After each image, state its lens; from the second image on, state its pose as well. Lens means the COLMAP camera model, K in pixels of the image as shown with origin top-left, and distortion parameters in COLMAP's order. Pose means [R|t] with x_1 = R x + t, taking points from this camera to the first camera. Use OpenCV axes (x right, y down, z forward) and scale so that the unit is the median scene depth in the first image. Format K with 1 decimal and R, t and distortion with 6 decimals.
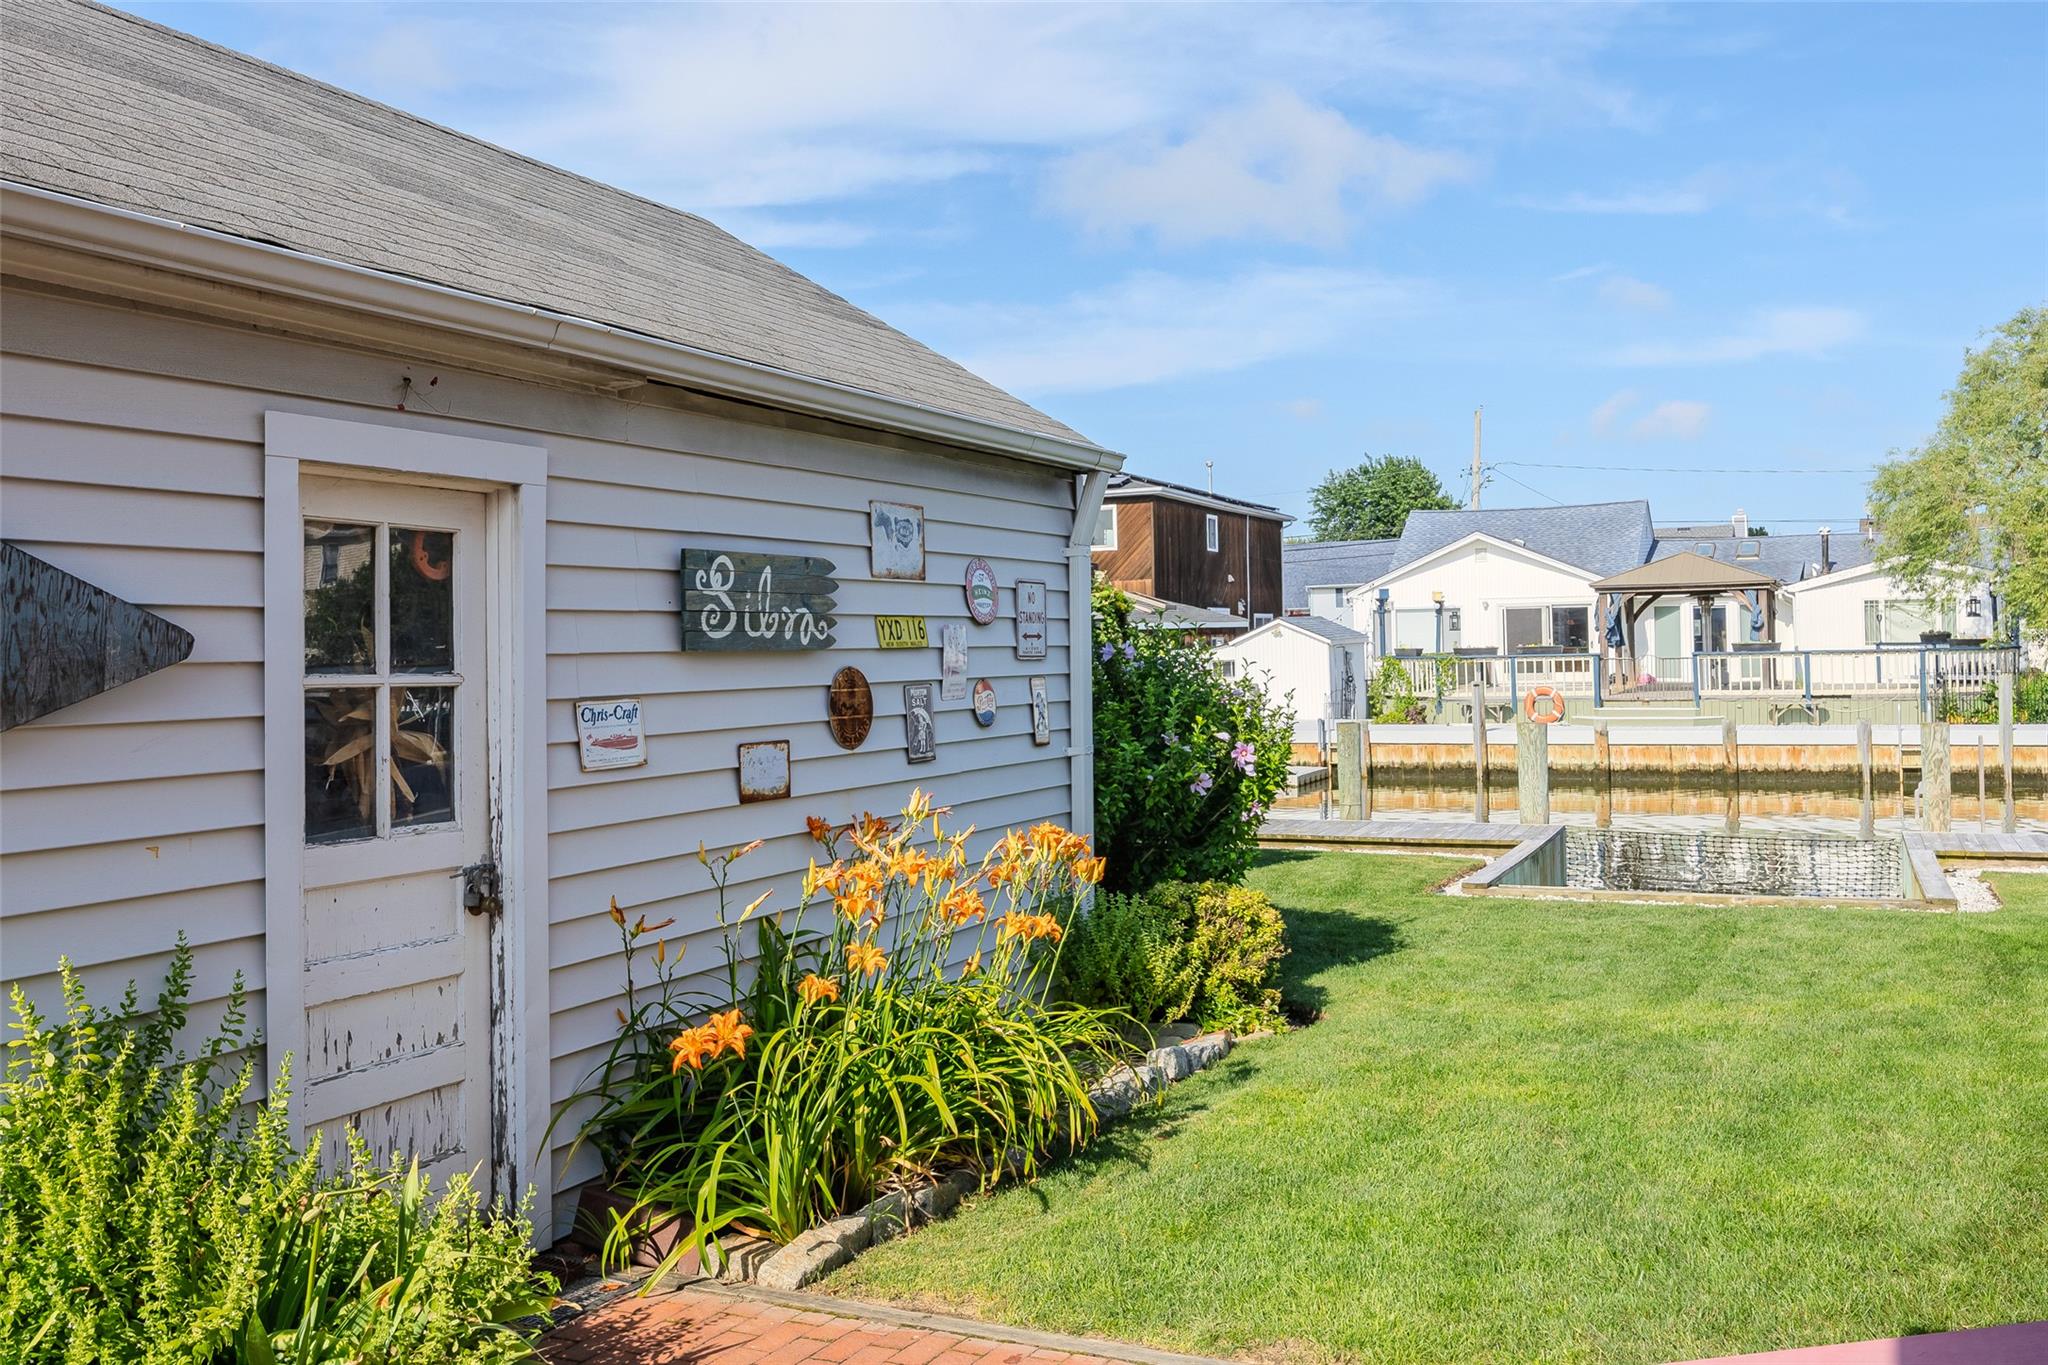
lens RADIAL K [[1771.6, 0, 1025.7], [0, 1771.6, 573.8], [0, 0, 1]] dist [-0.007182, 0.002941]
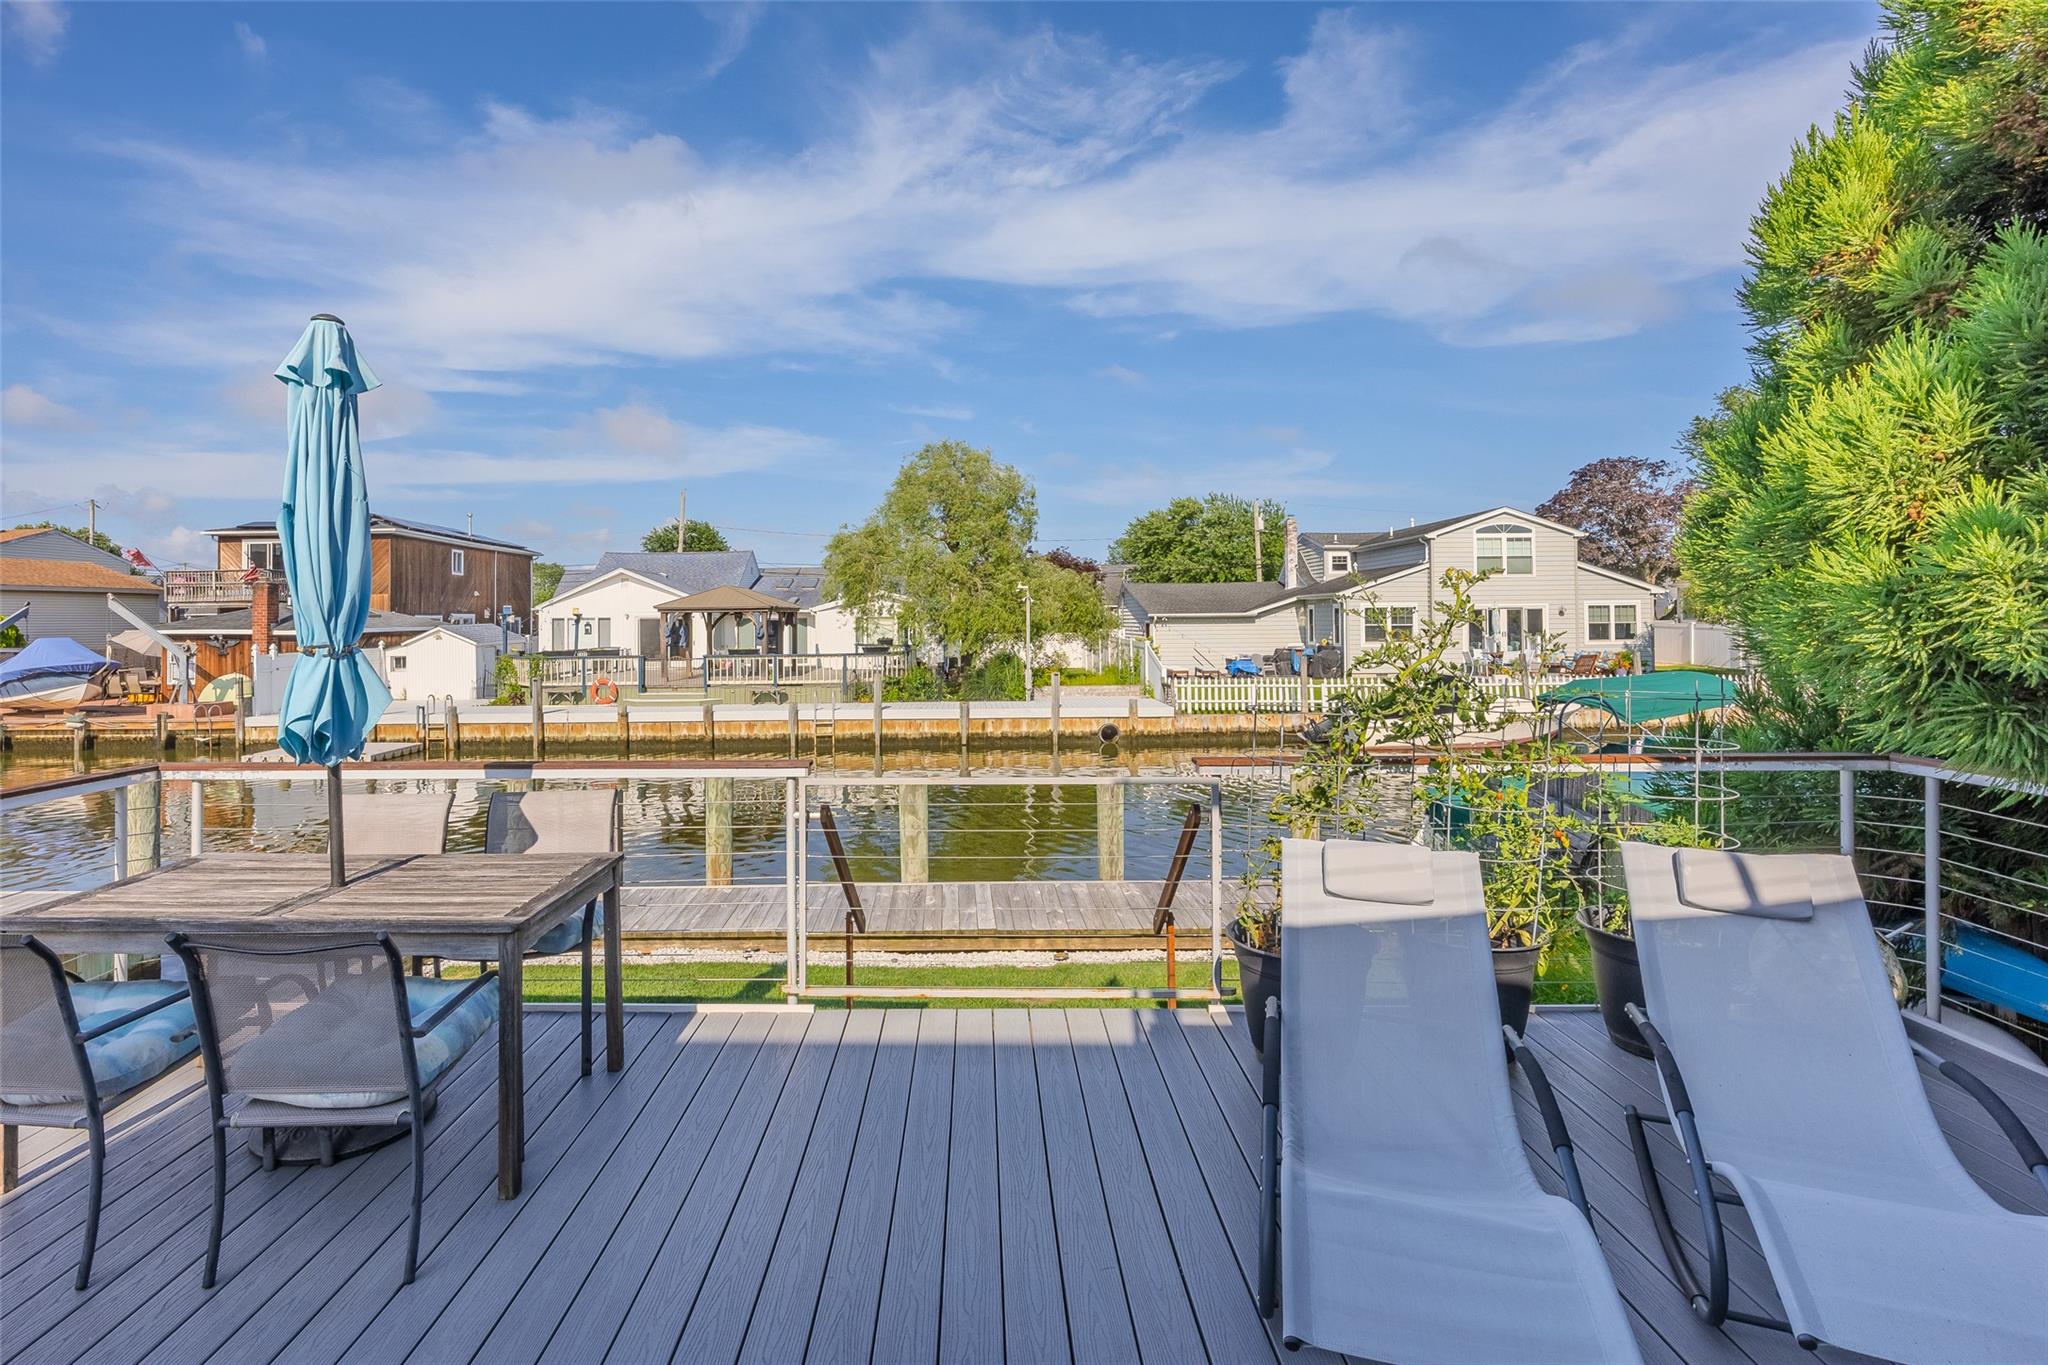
lens RADIAL K [[993.8, 0, 942.0], [0, 993.8, 606.7], [0, 0, 1]] dist [-0.004522, -0.000390]
pose [[0.916108, 0.016430, 0.400594, 0.228528], [-0.024055, 0.999612, 0.014012, -0.011824], [-0.400209, -0.022473, 0.916148, 0.171280]]
